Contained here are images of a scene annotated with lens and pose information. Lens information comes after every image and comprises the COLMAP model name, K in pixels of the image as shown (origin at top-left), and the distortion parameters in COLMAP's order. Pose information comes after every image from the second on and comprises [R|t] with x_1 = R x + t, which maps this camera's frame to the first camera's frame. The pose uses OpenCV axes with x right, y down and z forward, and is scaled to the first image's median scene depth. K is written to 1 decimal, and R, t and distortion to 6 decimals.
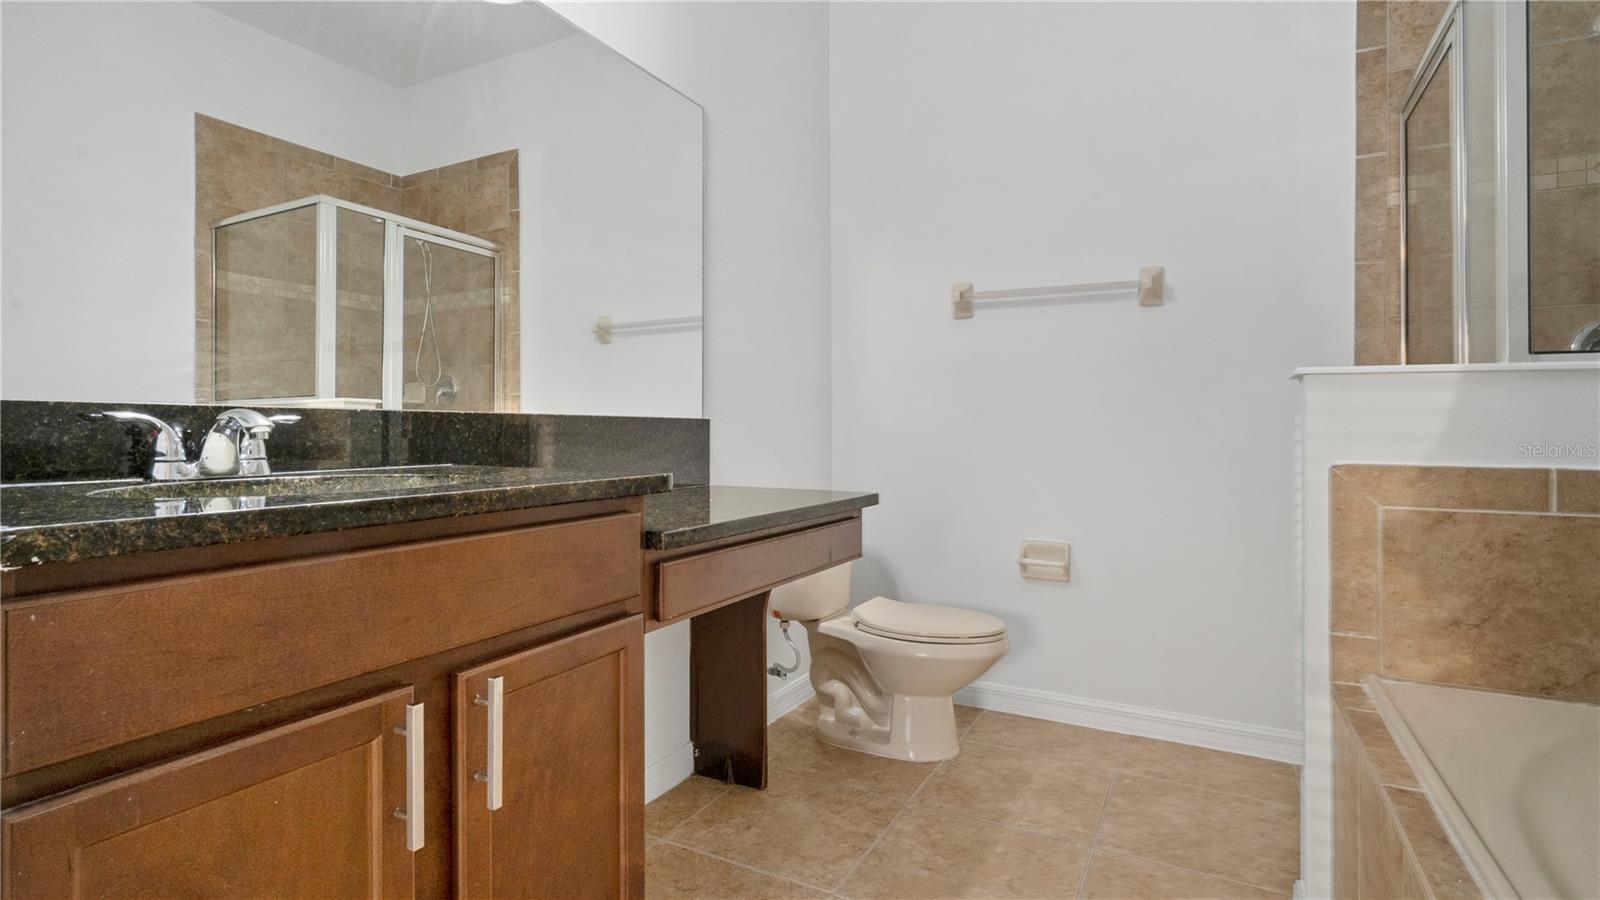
lens RADIAL K [[772.5, 0, 801.8], [0, 772.5, 411.4], [0, 0, 1]] dist [-0.000589, 0.000218]
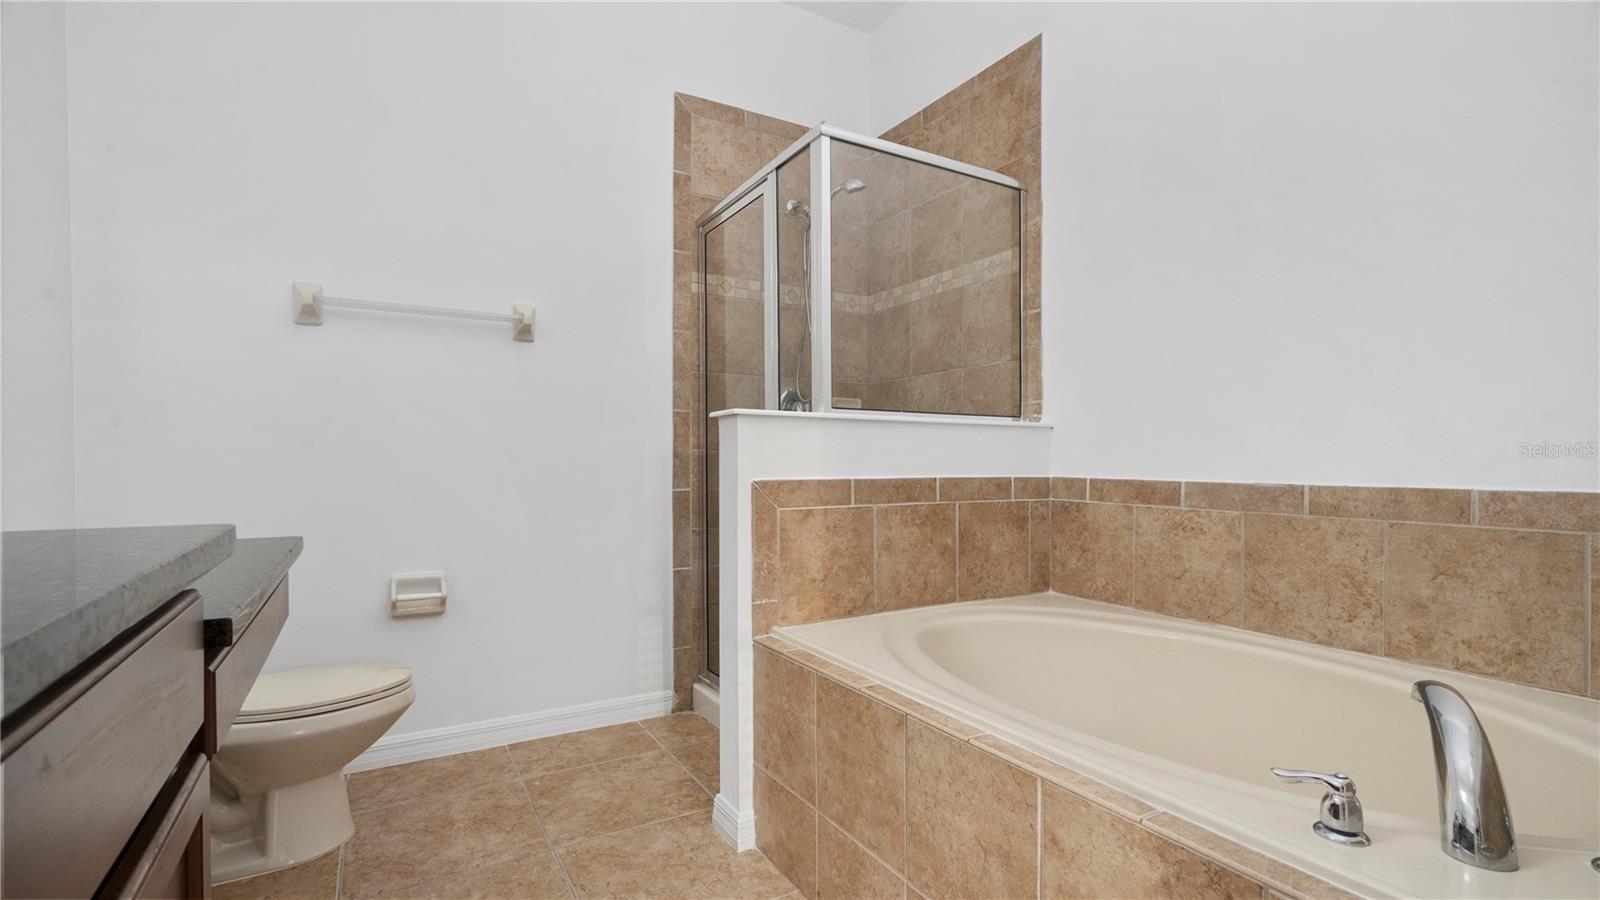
lens RADIAL K [[736.0, 0, 795.5], [0, 736.0, 446.3], [0, 0, 1]] dist [-0.005218, 0.000809]
pose [[0.523748, 0.006712, 0.851847, -0.272401], [-0.015691, 0.999875, 0.001770, 0.002124], [-0.851729, -0.014293, 0.523788, 0.169191]]
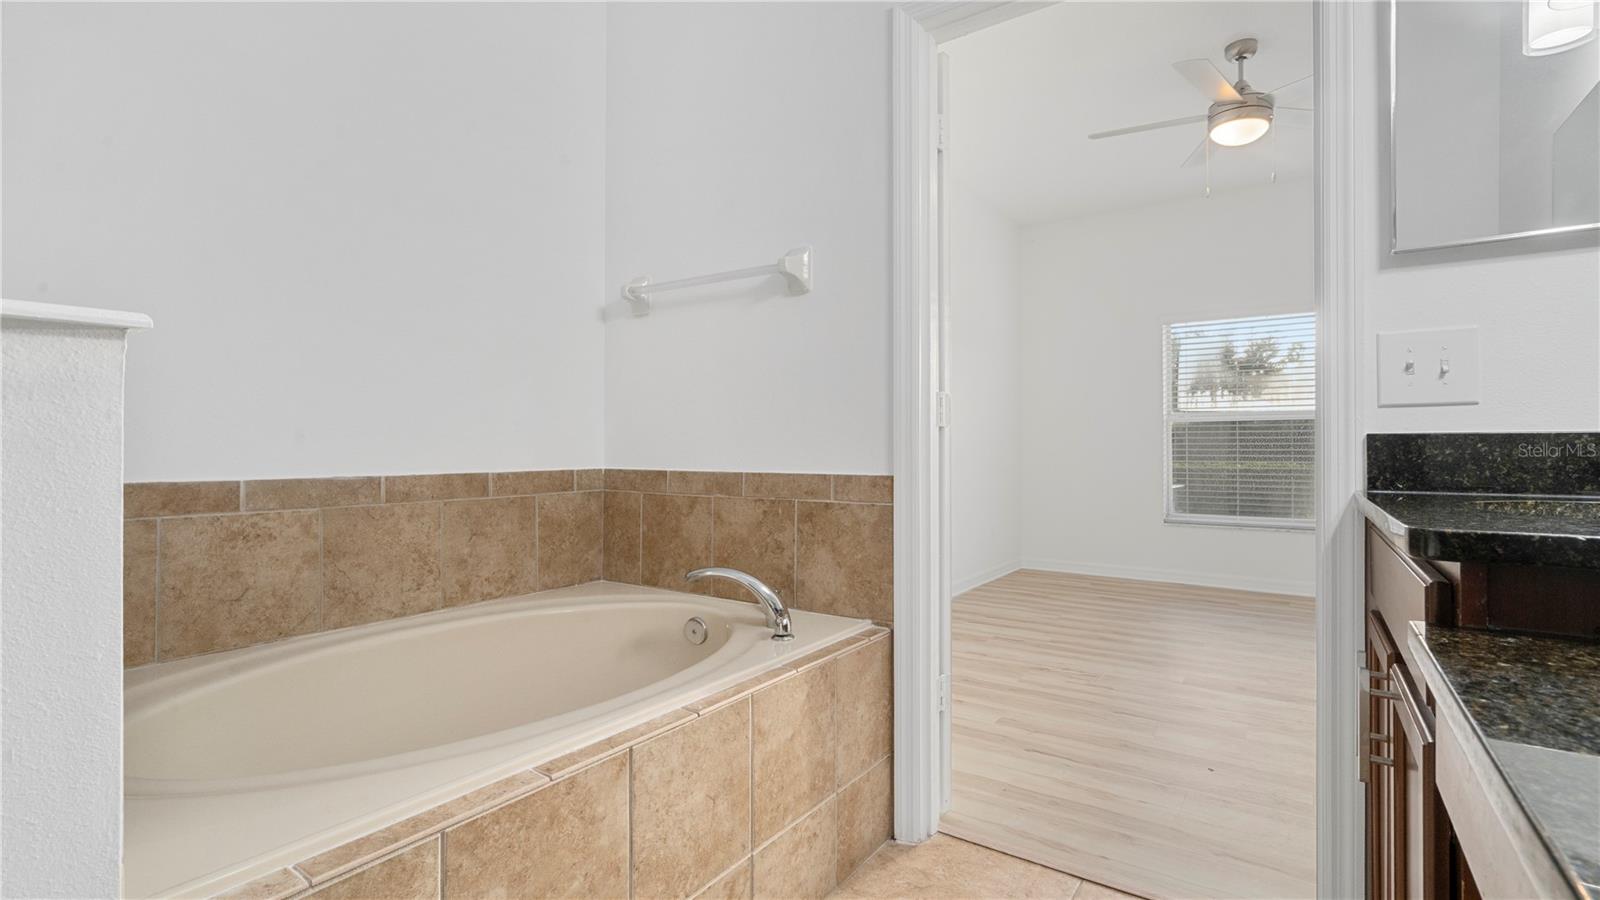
lens RADIAL K [[736.0, 0, 795.5], [0, 736.0, 446.3], [0, 0, 1]] dist [-0.005218, 0.000809]
pose [[-0.993424, -0.002917, 0.114460, 0.142200], [-0.005689, 0.999698, -0.023904, 0.021231], [-0.114355, -0.024398, -0.993140, 0.962882]]
